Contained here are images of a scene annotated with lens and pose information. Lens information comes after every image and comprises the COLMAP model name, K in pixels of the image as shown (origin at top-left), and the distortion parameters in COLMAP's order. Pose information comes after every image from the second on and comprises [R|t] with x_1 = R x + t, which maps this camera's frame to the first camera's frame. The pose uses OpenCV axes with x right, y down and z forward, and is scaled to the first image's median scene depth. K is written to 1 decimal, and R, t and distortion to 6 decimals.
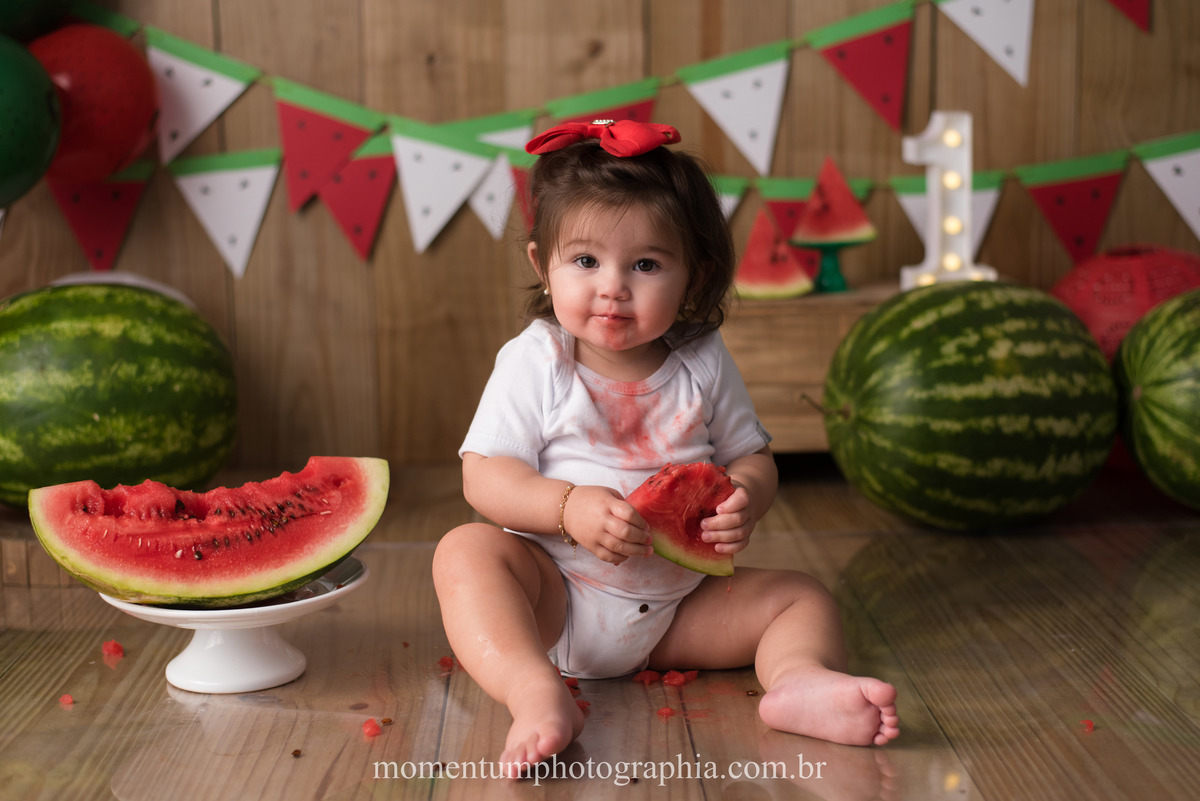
lens RADIAL K [[1901.3, 0, 598.9], [0, 1901.3, 399.3], [0, 0, 1]] dist [0.026824, -0.033109]
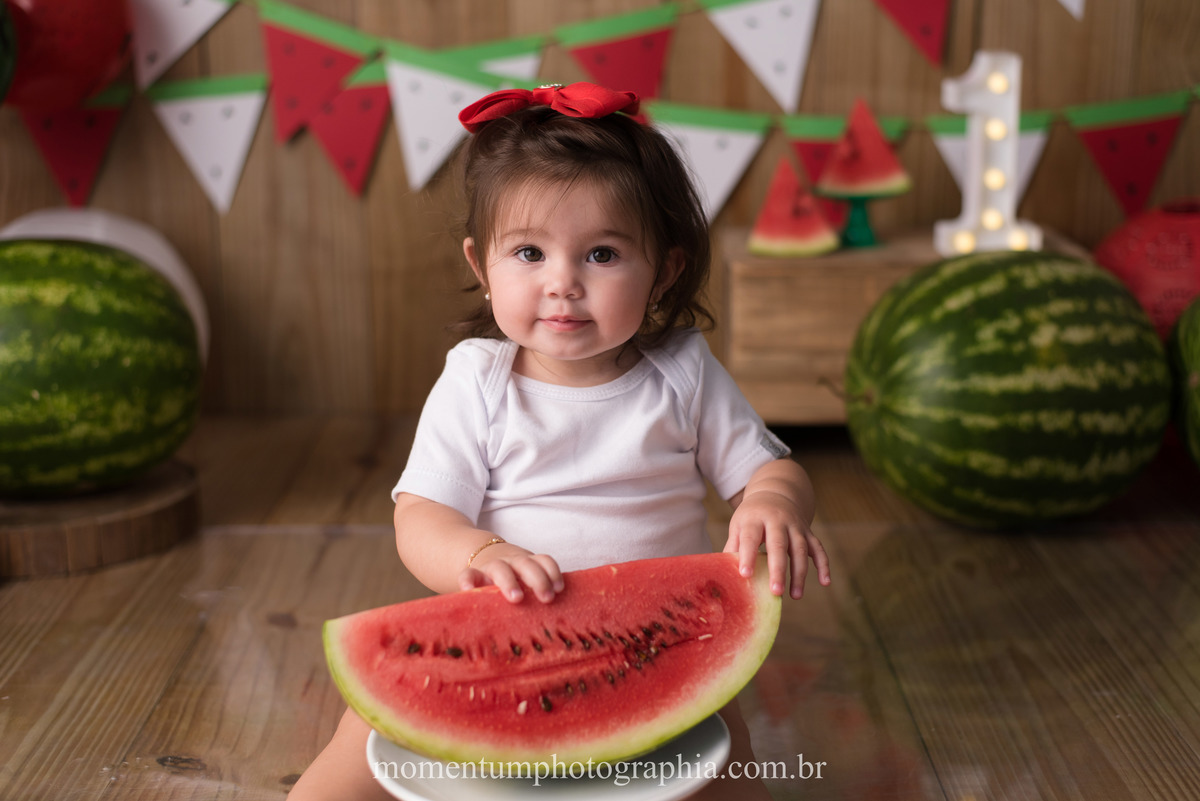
lens RADIAL K [[1787.1, 0, 599.3], [0, 1787.1, 401.5], [0, 0, 1]] dist [0.030394, -0.031103]
pose [[0.999477, 0.021921, -0.023768, 0.022729], [-0.019819, 0.996156, 0.085330, -0.062903], [0.025547, -0.084814, 0.996069, 0.154053]]
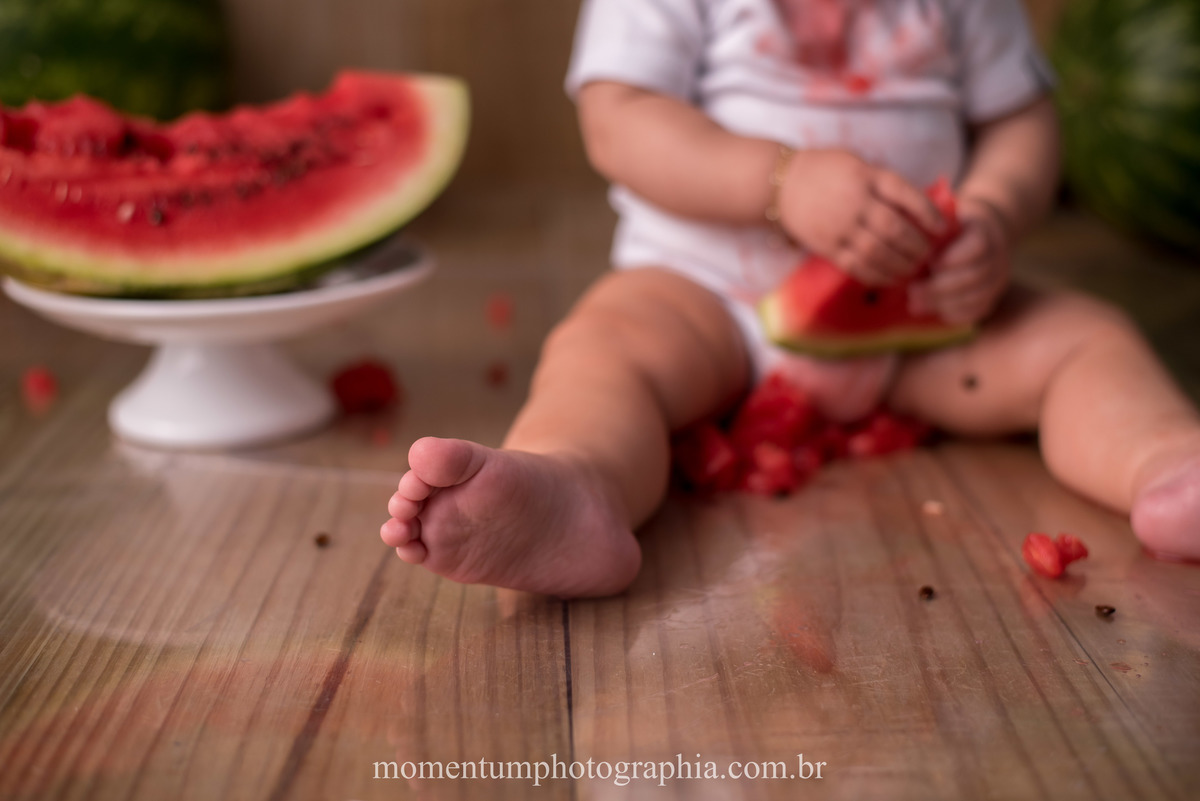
lens RADIAL K [[1816.0, 0, 600.1], [0, 1816.0, 398.6], [0, 0, 1]] dist [-0.107685, 0.020967]
pose [[0.999923, 0.012405, 0.000458, -0.052360], [-0.012391, 0.995309, 0.095947, 0.062427], [0.000735, -0.095945, 0.995386, 0.319357]]
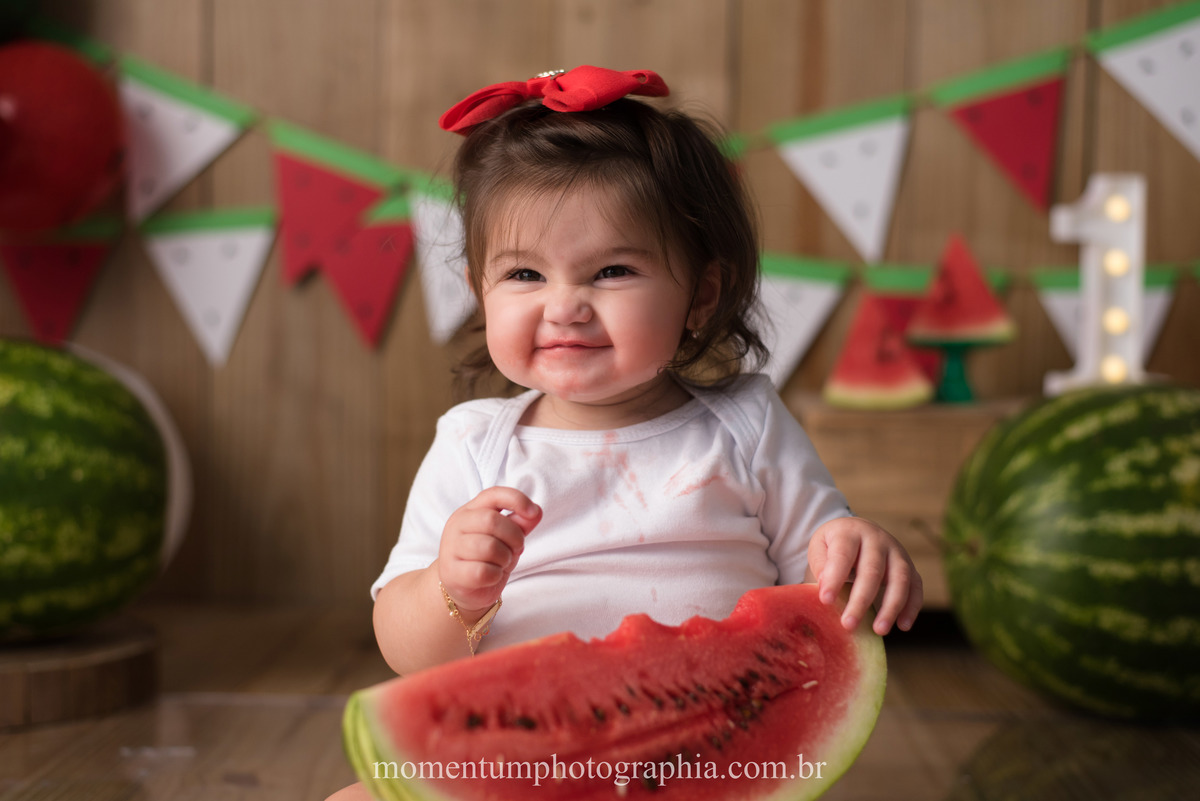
lens RADIAL K [[1901.3, 0, 598.9], [0, 1901.3, 399.3], [0, 0, 1]] dist [0.026824, -0.033109]
pose [[0.997565, 0.038011, -0.058478, 0.026131], [-0.043483, 0.994494, -0.095351, 0.026629], [0.054532, 0.097662, 0.993725, 0.254513]]
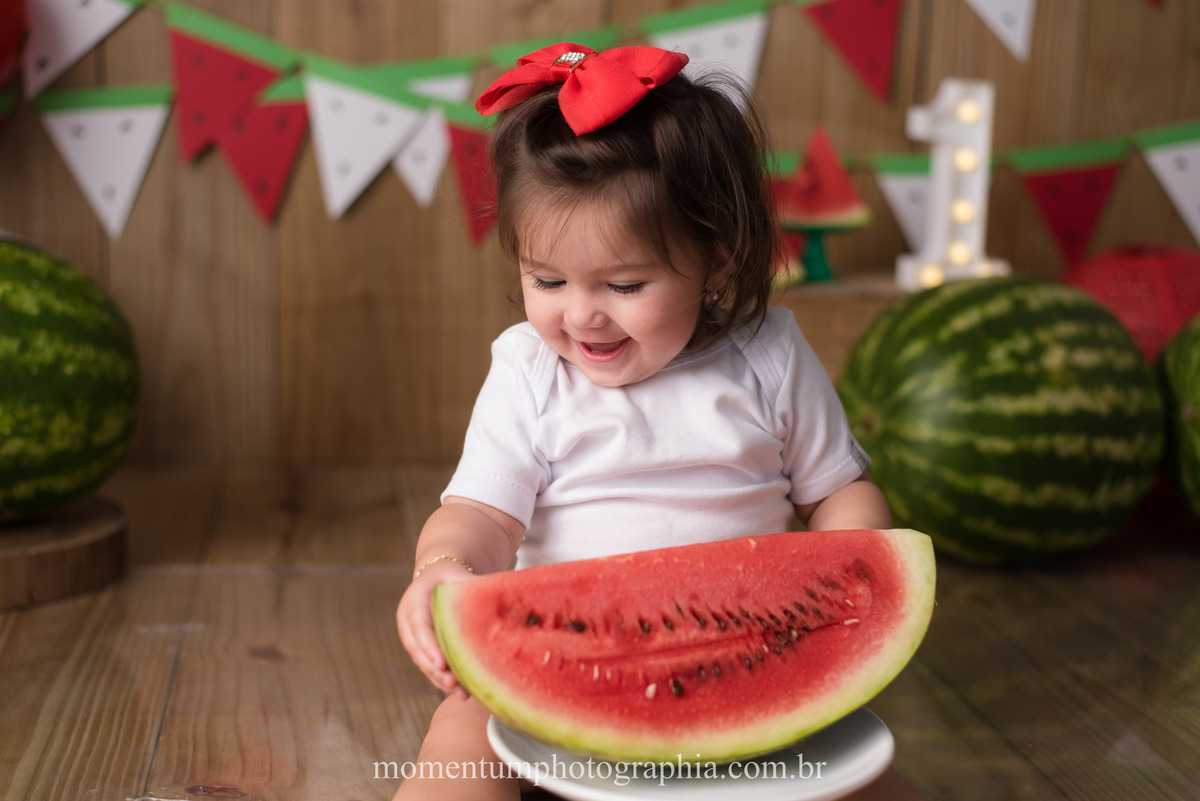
lens RADIAL K [[1856.0, 0, 599.4], [0, 1856.0, 404.9], [0, 0, 1]] dist [0.023928, 0.024822]
pose [[0.991997, 0.031508, 0.122267, -0.093856], [-0.033110, 0.999390, 0.011094, -0.007232], [-0.121843, -0.015053, 0.992435, 0.193962]]
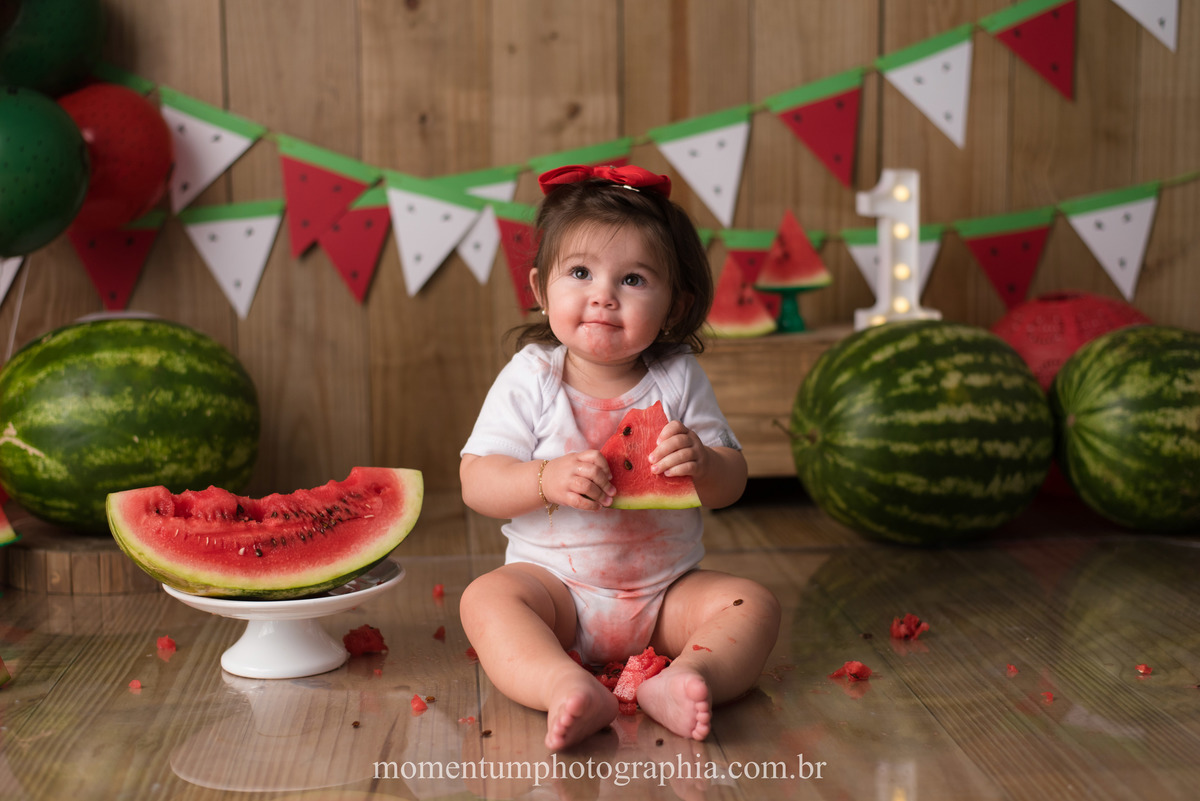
lens RADIAL K [[1856.0, 0, 599.4], [0, 1856.0, 404.9], [0, 0, 1]] dist [0.023928, 0.024822]
pose [[0.998833, 0.001437, 0.048274, -0.047723], [0.000015, 0.999548, -0.030054, 0.021055], [-0.048295, 0.030020, 0.998382, -0.076580]]
